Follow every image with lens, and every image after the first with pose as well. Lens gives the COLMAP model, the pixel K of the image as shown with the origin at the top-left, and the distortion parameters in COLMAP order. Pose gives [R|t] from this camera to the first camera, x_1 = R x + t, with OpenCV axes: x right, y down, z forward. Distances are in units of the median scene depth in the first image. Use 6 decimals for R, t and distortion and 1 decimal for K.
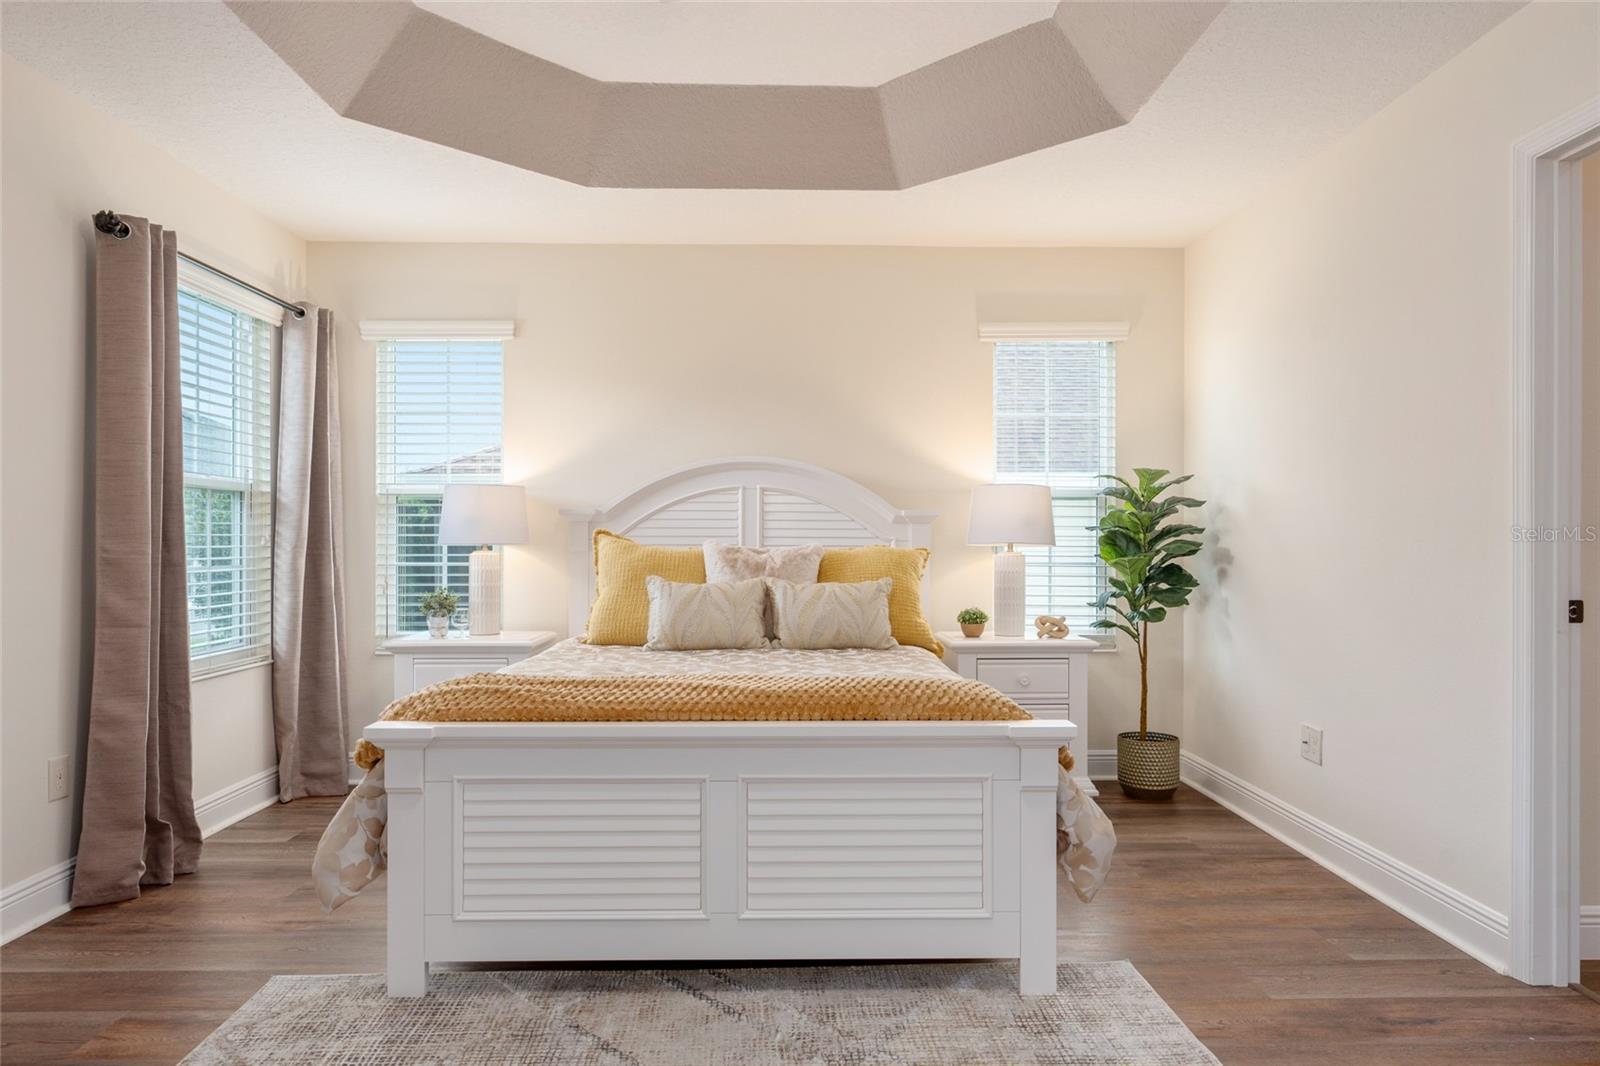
lens RADIAL K [[1011.9, 0, 801.5], [0, 1011.9, 541.6], [0, 0, 1]] dist [0.003110, 0.002024]
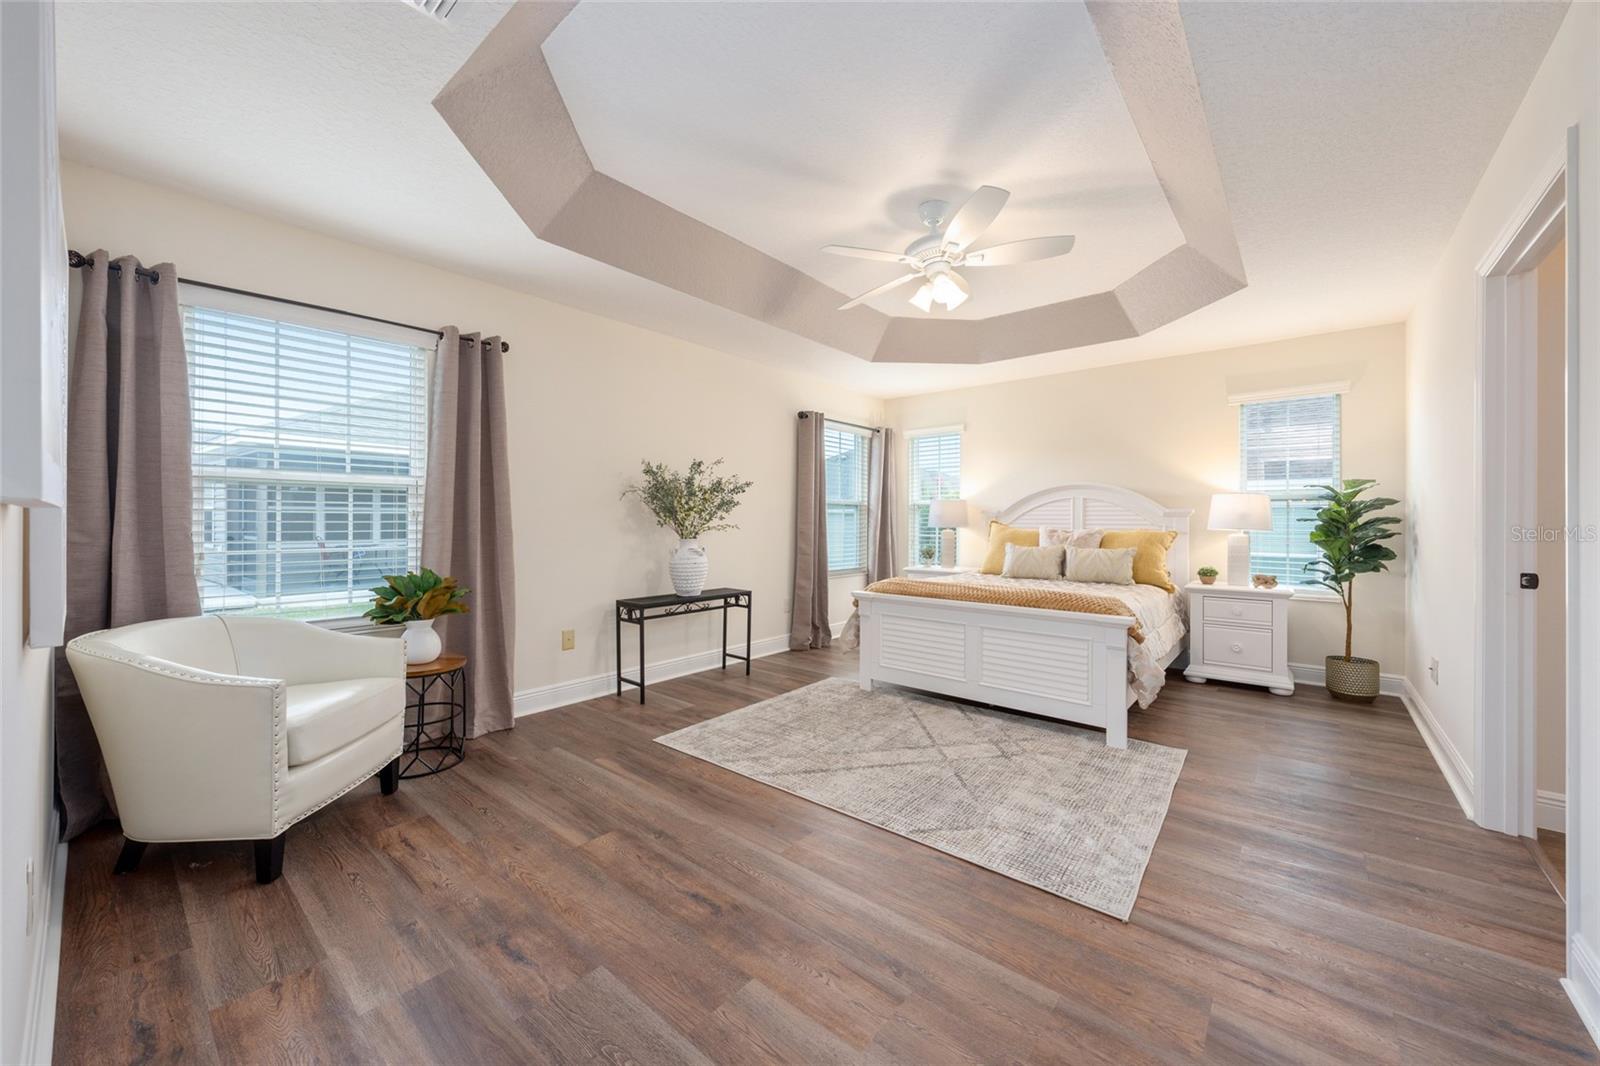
lens RADIAL K [[595.9, 0, 807.4], [0, 595.9, 519.6], [0, 0, 1]] dist [0.000565, 0.000054]
pose [[0.752104, 0.000658, -0.659044, 0.352435], [-0.004330, 0.999983, -0.003943, -0.007310], [0.659031, 0.005819, 0.752094, -0.209017]]
